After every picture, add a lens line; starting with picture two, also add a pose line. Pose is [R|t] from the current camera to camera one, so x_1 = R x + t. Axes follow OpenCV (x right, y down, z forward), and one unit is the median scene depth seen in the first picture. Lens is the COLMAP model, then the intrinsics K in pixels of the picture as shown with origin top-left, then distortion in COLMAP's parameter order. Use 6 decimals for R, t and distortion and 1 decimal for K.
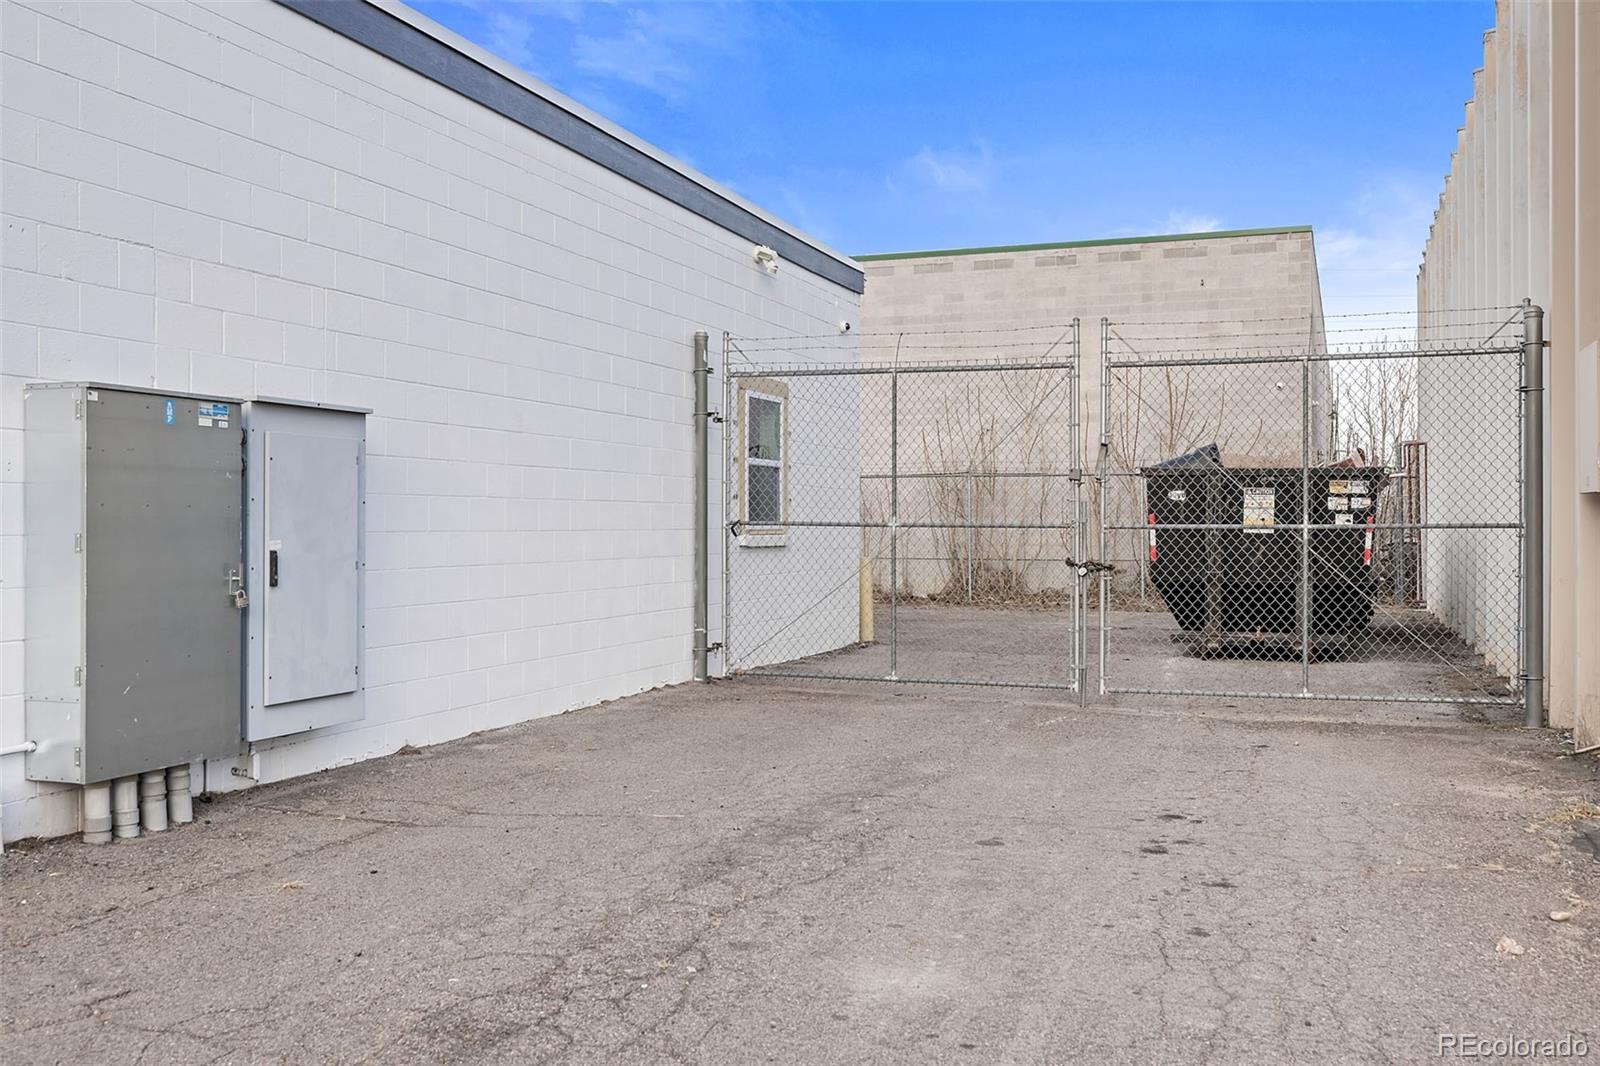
lens RADIAL K [[1581.8, 0, 801.9], [0, 1581.8, 530.2], [0, 0, 1]] dist [-0.021393, 0.000000]
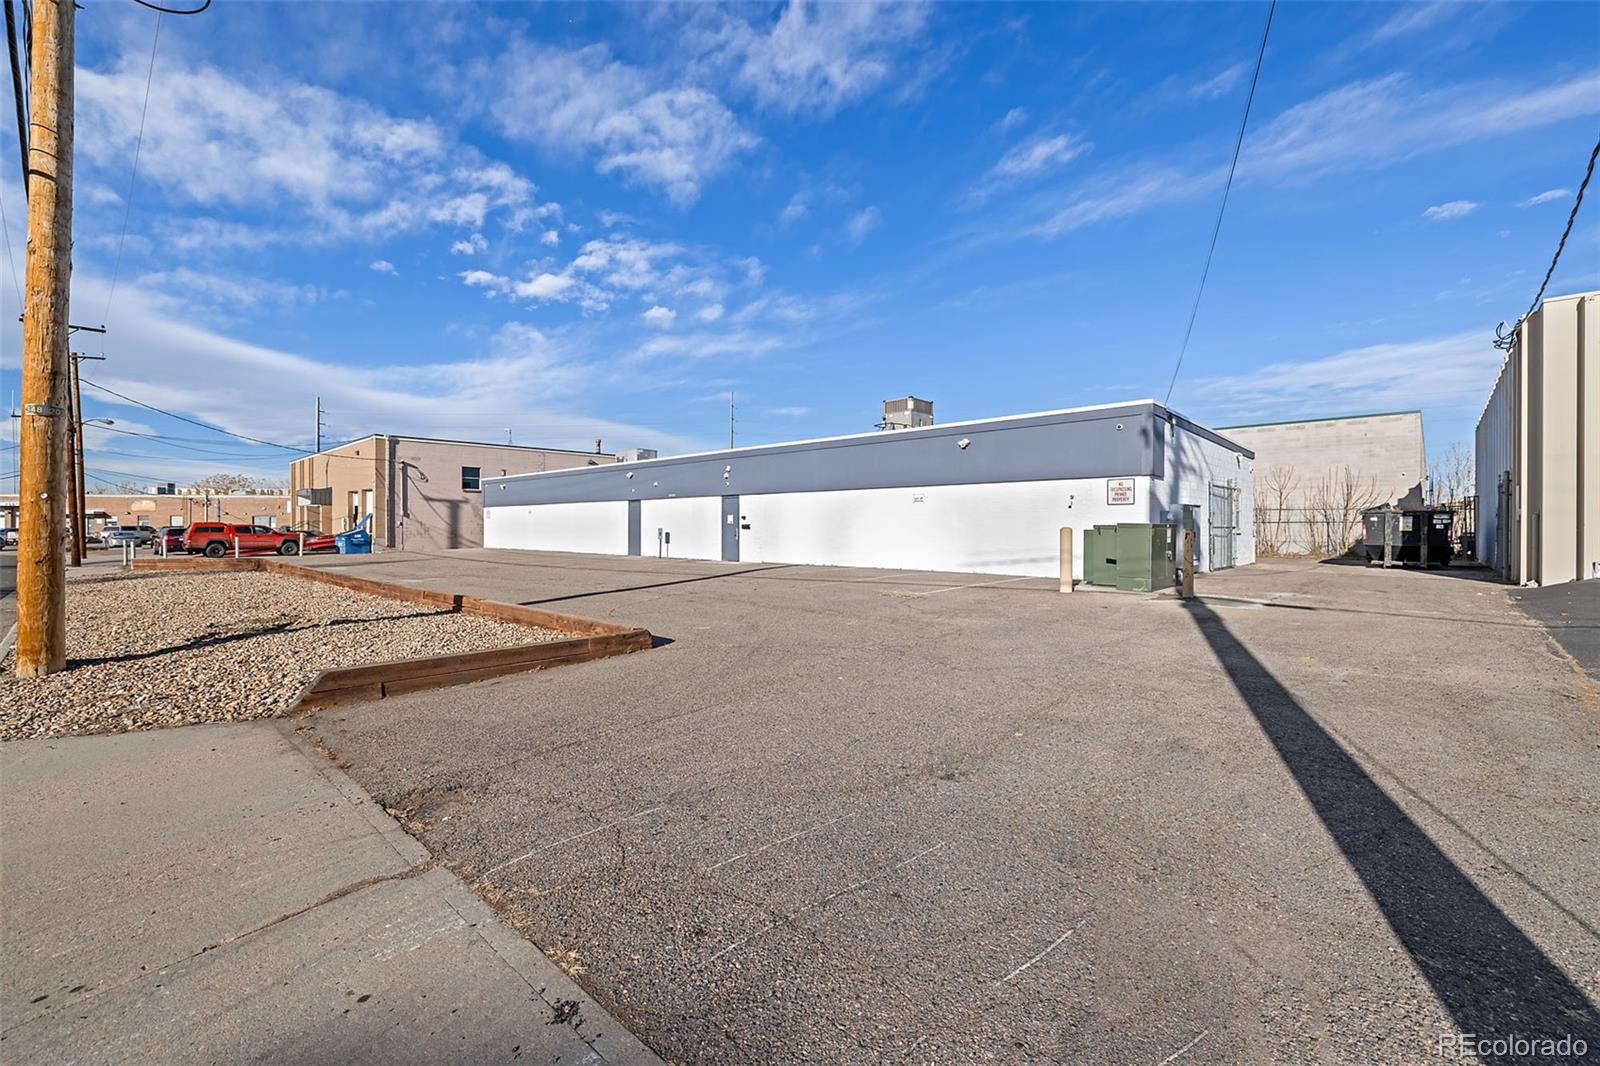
lens RADIAL K [[675.6, 0, 827.2], [0, 675.6, 528.9], [0, 0, 1]] dist [0.001063, 0.000977]
pose [[0.922575, 0.005449, -0.385780, -0.252974], [-0.006546, 0.999977, -0.001530, 0.007304], [0.385763, 0.003937, 0.922590, -0.689905]]
